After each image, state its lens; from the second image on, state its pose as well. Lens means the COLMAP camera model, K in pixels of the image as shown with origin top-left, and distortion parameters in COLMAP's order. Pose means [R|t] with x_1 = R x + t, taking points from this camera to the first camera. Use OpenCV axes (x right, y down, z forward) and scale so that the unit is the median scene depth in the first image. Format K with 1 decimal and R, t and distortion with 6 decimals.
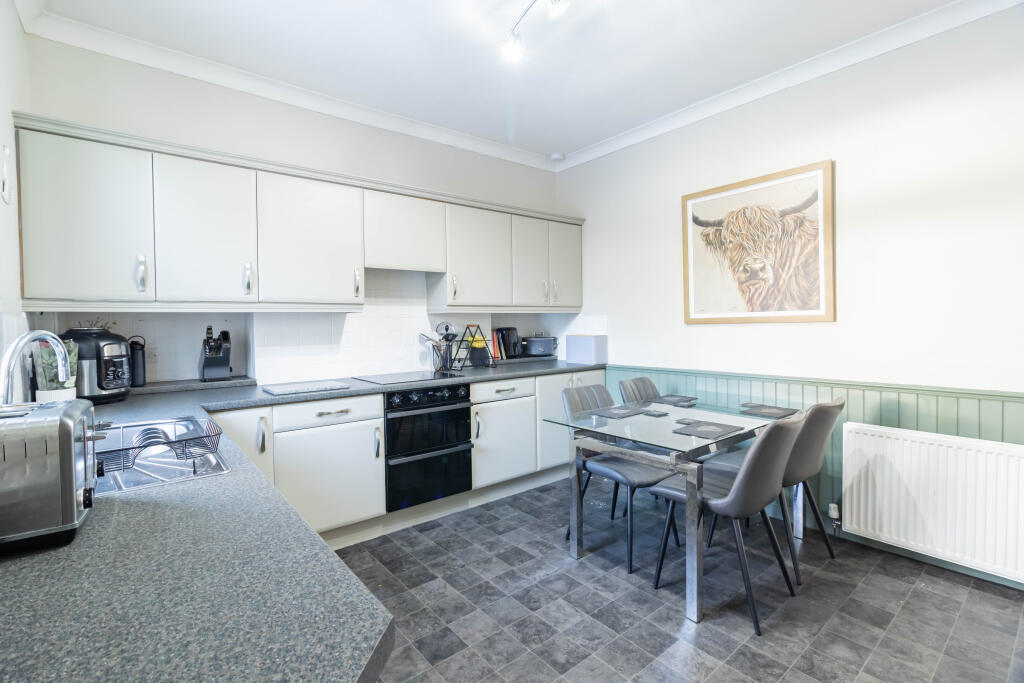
lens RADIAL K [[475.3, 0, 510.1], [0, 475.3, 322.0], [0, 0, 1]] dist [0.079281, 0.000173]
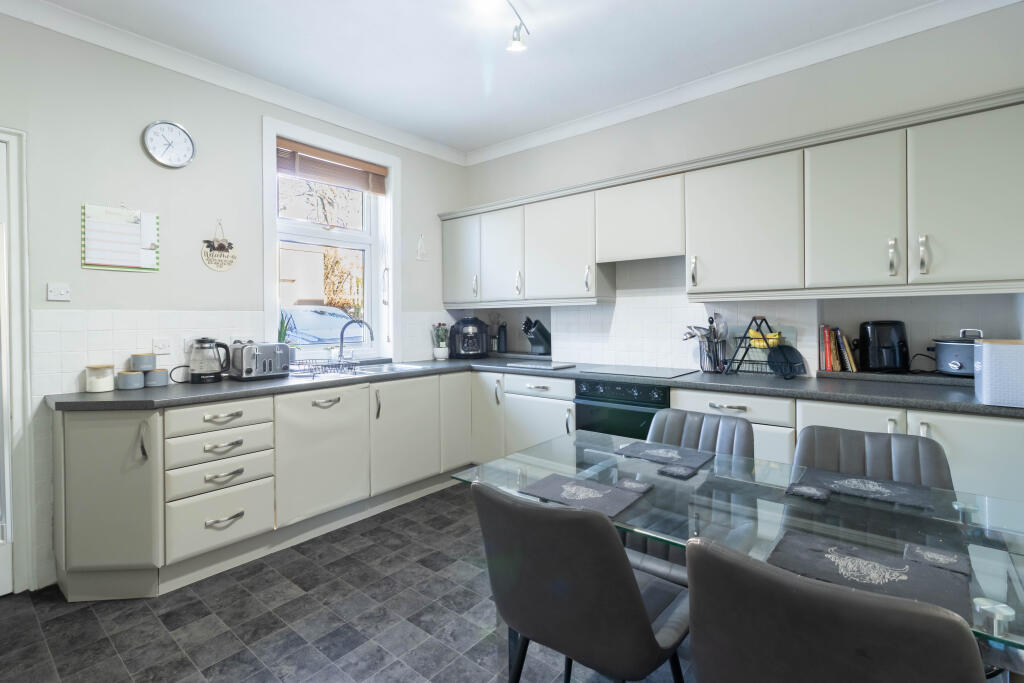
lens RADIAL K [[478.6, 0, 490.8], [0, 478.6, 321.5], [0, 0, 1]] dist [-0.000836, -0.000396]
pose [[0.185587, 0.021717, -0.982388, 0.763055], [0.009725, 0.999666, 0.023936, -0.010583], [0.982580, -0.013996, 0.185314, 0.614971]]
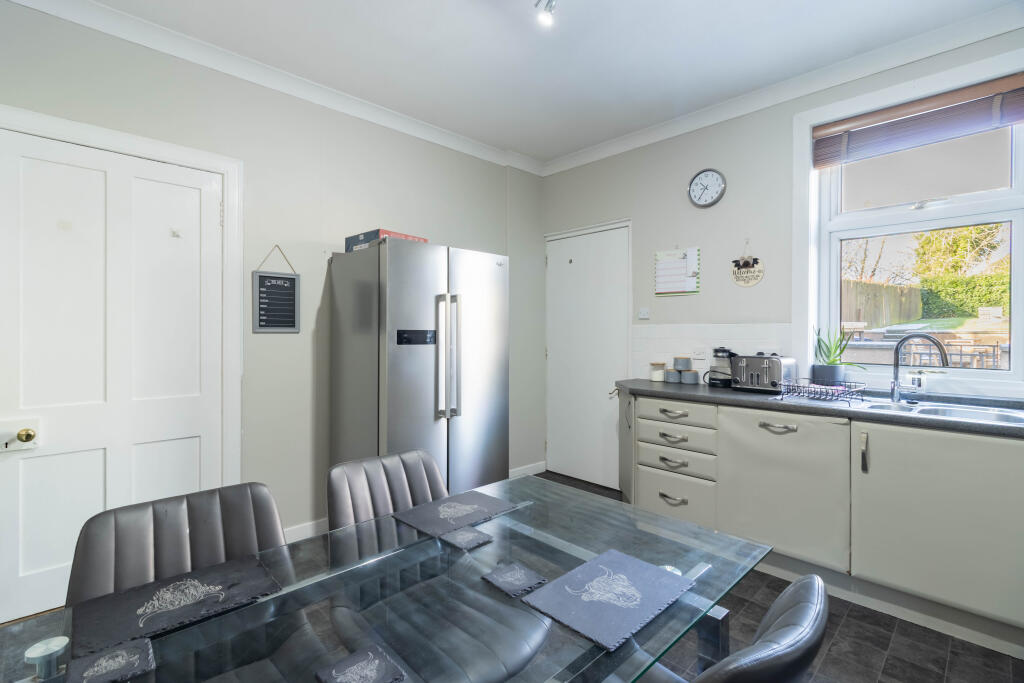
lens RADIAL K [[479.0, 0, 512.7], [0, 479.0, 335.2], [0, 0, 1]] dist [0.004911, 0.000393]
pose [[-0.995114, 0.015353, -0.097528, 0.423858], [0.015121, 0.999881, 0.003113, -0.002734], [0.097565, 0.001623, -0.995228, 1.090445]]
